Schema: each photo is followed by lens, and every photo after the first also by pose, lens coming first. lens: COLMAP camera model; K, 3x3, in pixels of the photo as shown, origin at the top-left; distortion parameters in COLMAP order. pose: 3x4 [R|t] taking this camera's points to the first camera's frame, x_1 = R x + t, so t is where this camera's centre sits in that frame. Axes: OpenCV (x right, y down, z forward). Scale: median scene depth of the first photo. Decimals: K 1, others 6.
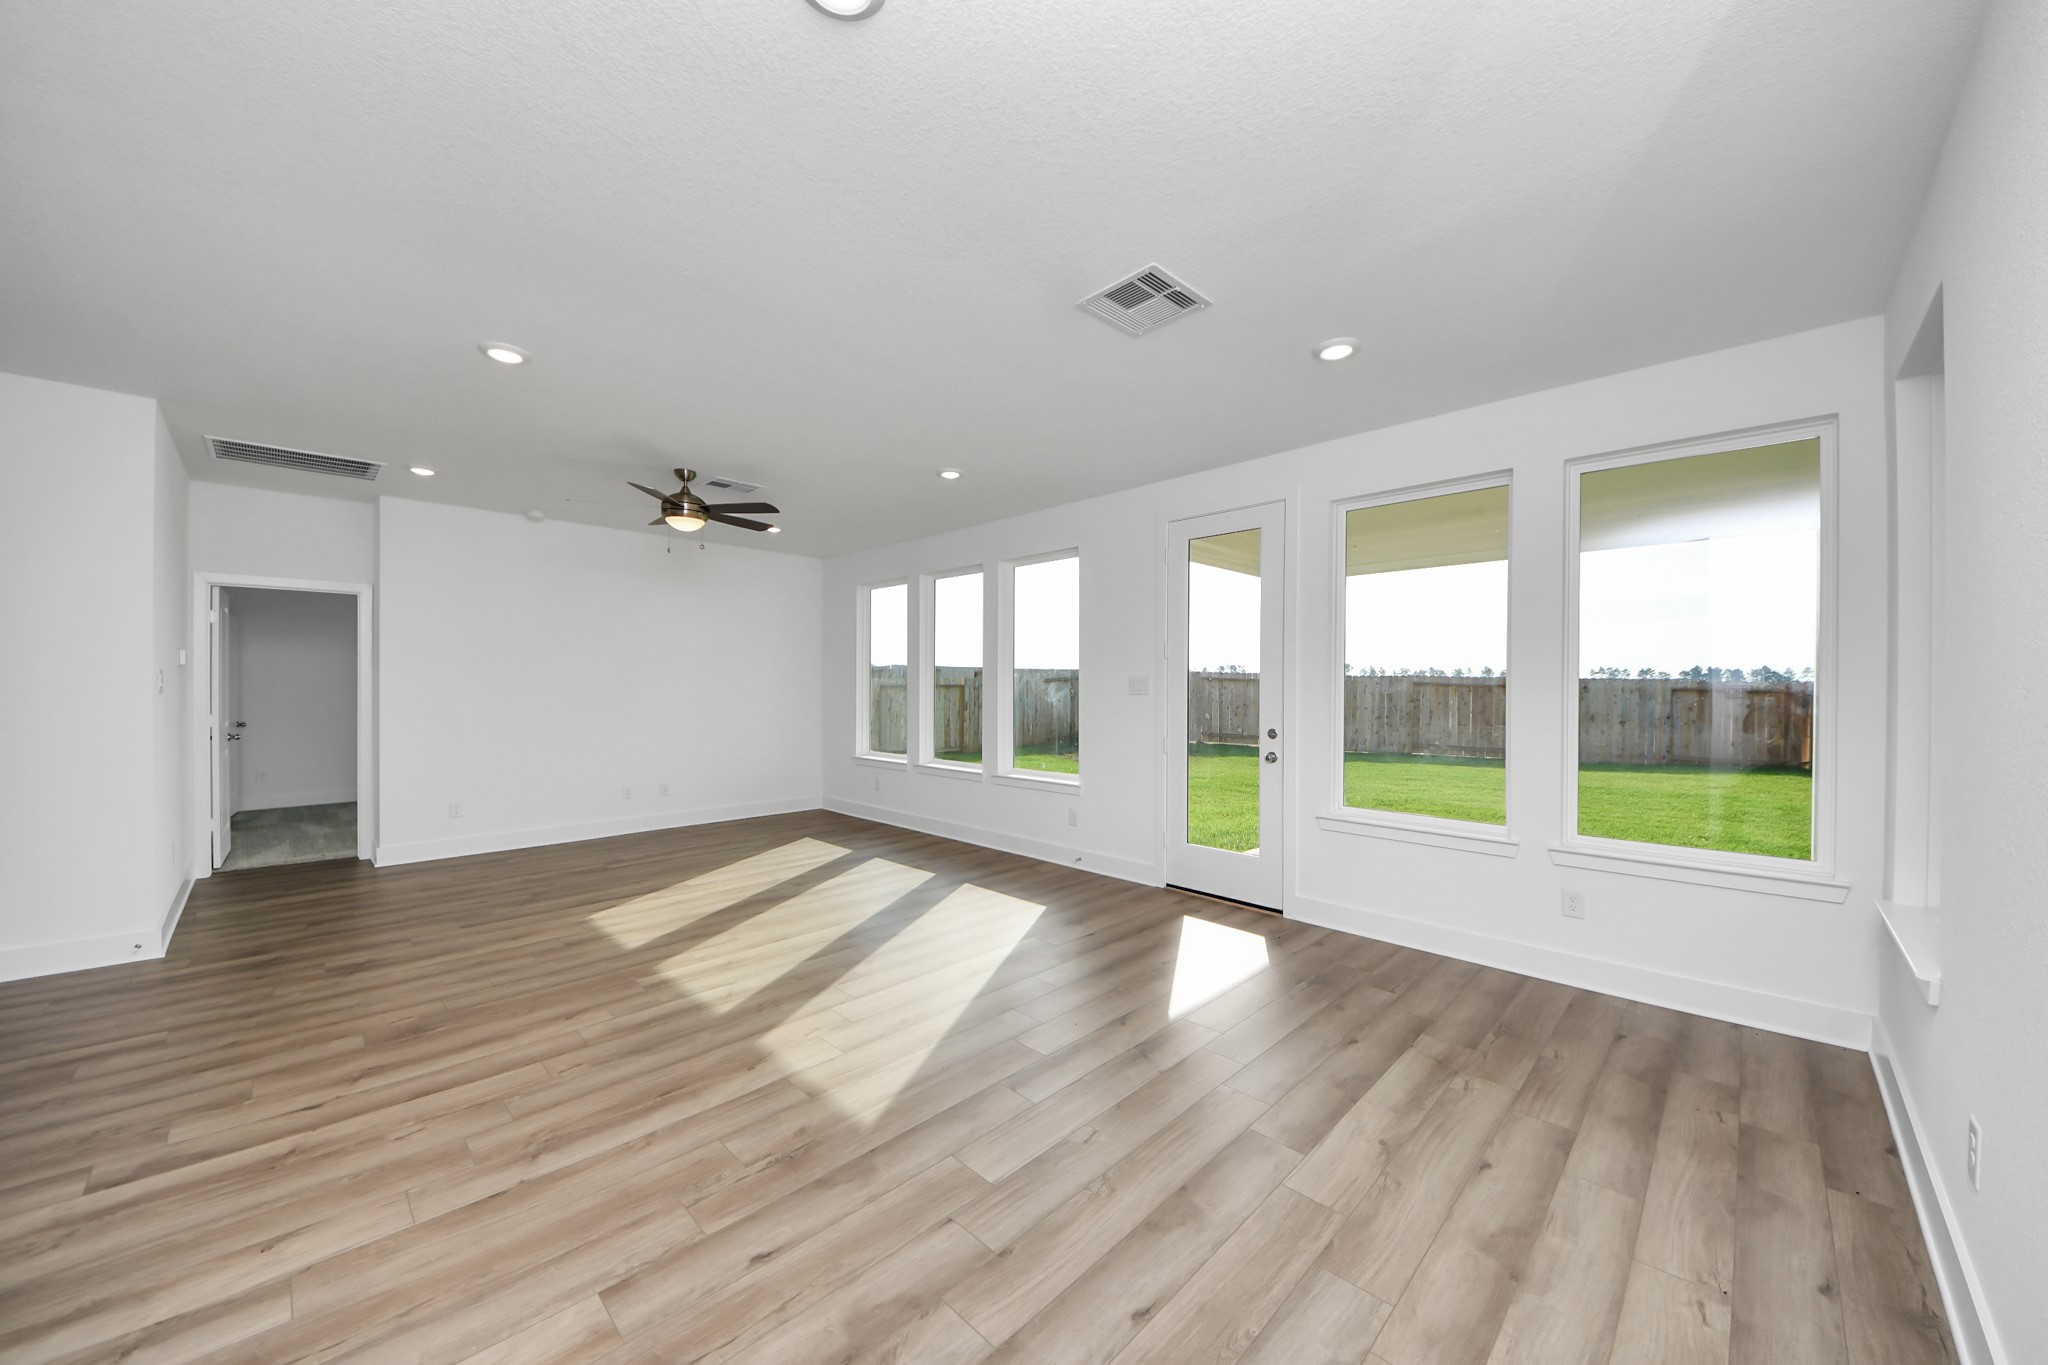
lens RADIAL K [[734.4, 0, 1024.0], [0, 734.4, 682.5], [0, 0, 1]] dist [-0.017805, -0.000099]
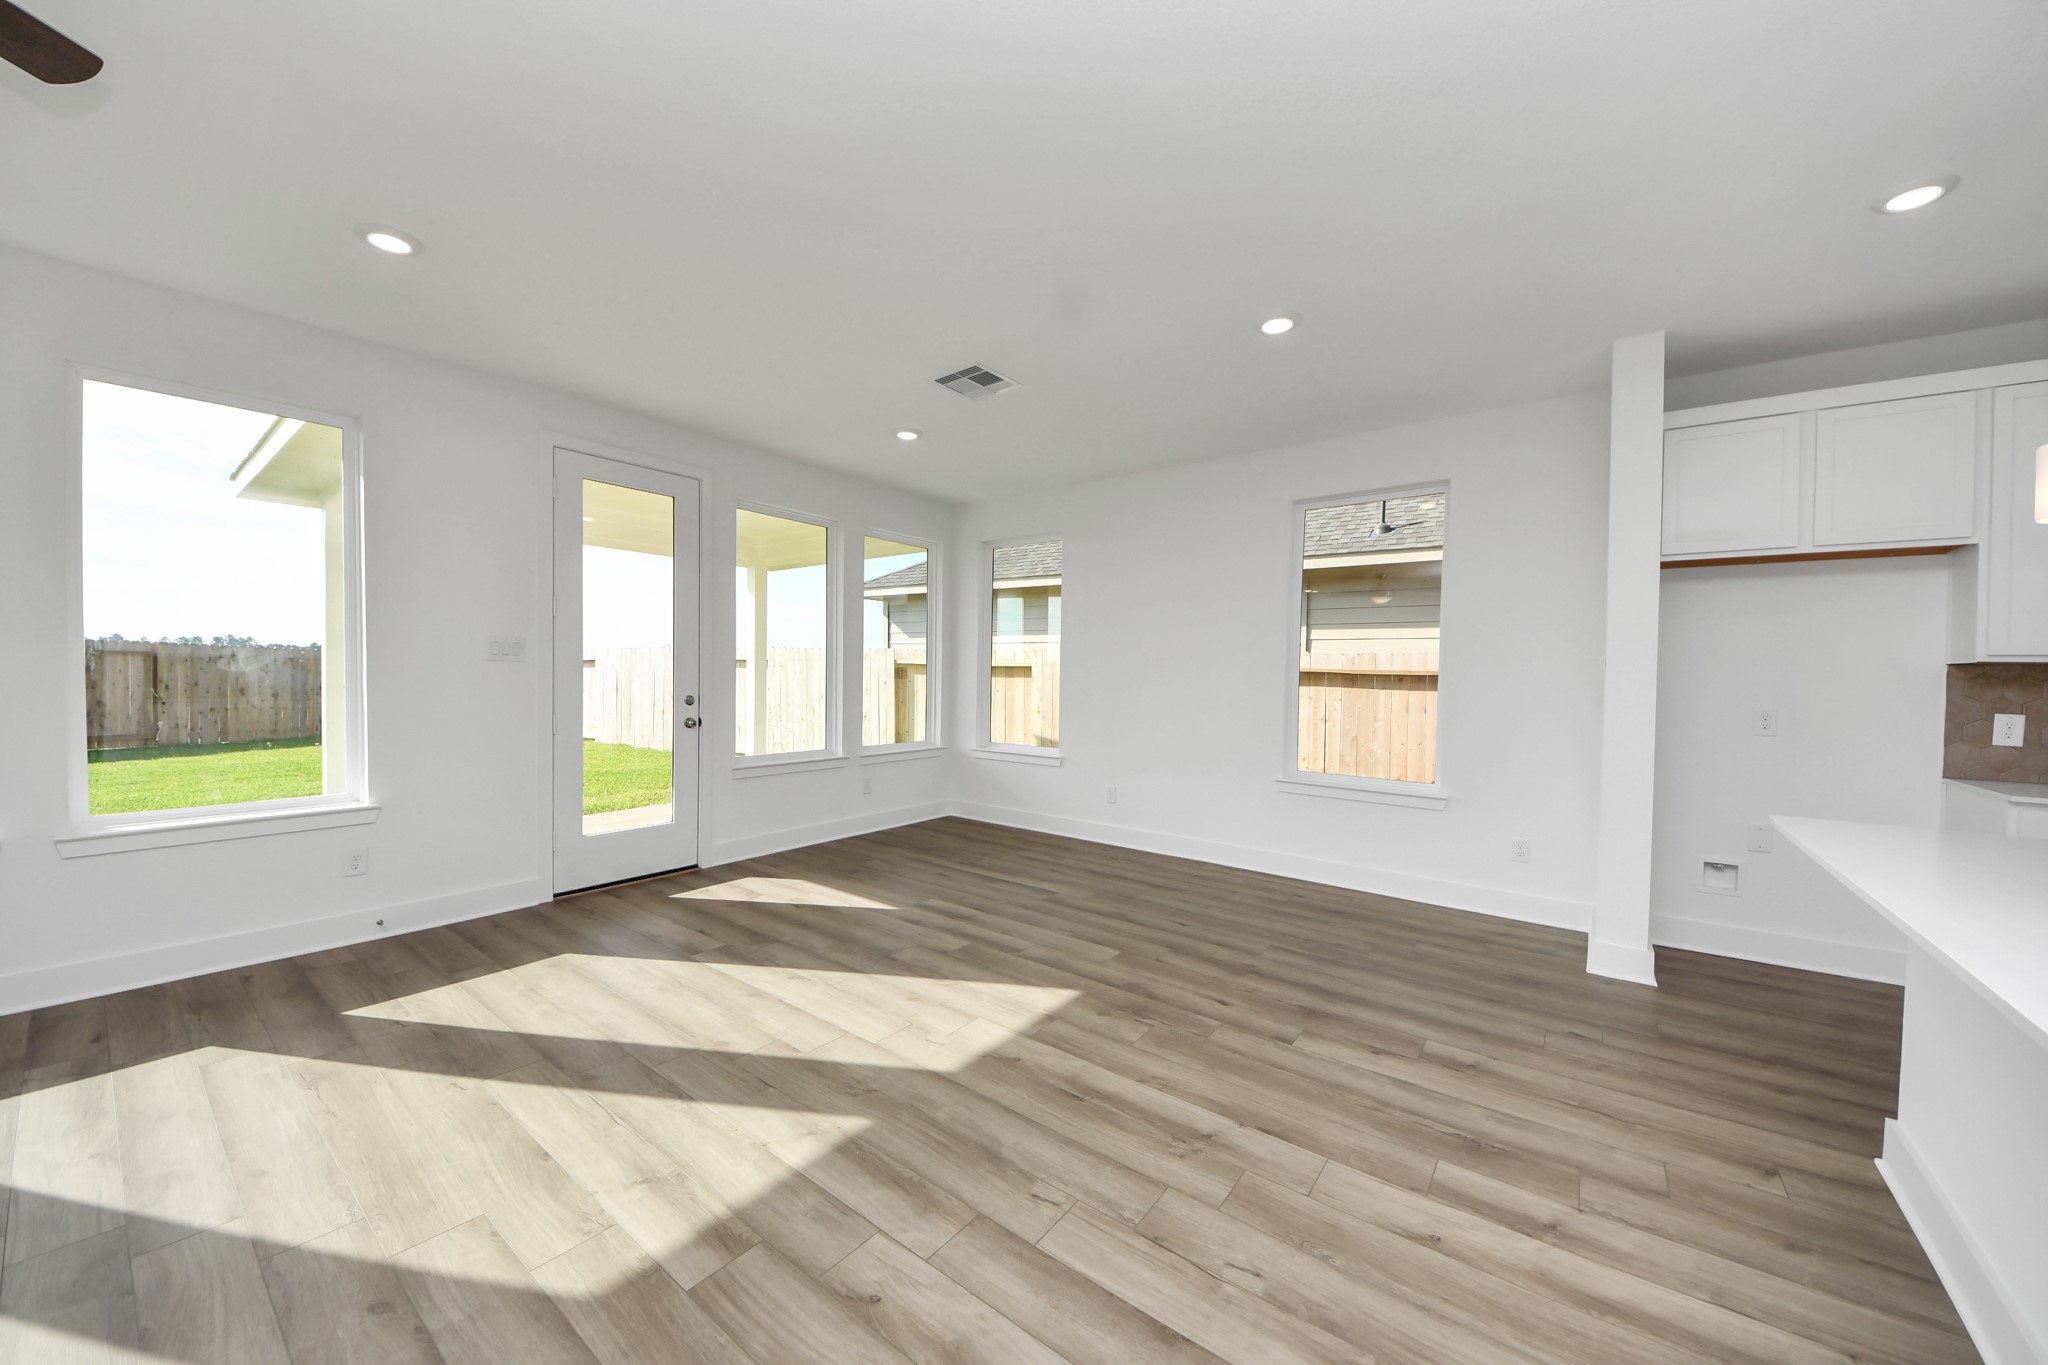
lens RADIAL K [[754.1, 0, 1013.8], [0, 754.1, 679.3], [0, 0, 1]] dist [-0.001346, -0.000077]
pose [[-0.112911, -0.022102, 0.993359, -1.235104], [-0.003549, 0.999755, 0.021841, 0.024487], [-0.993599, -0.001059, -0.112961, 1.041988]]
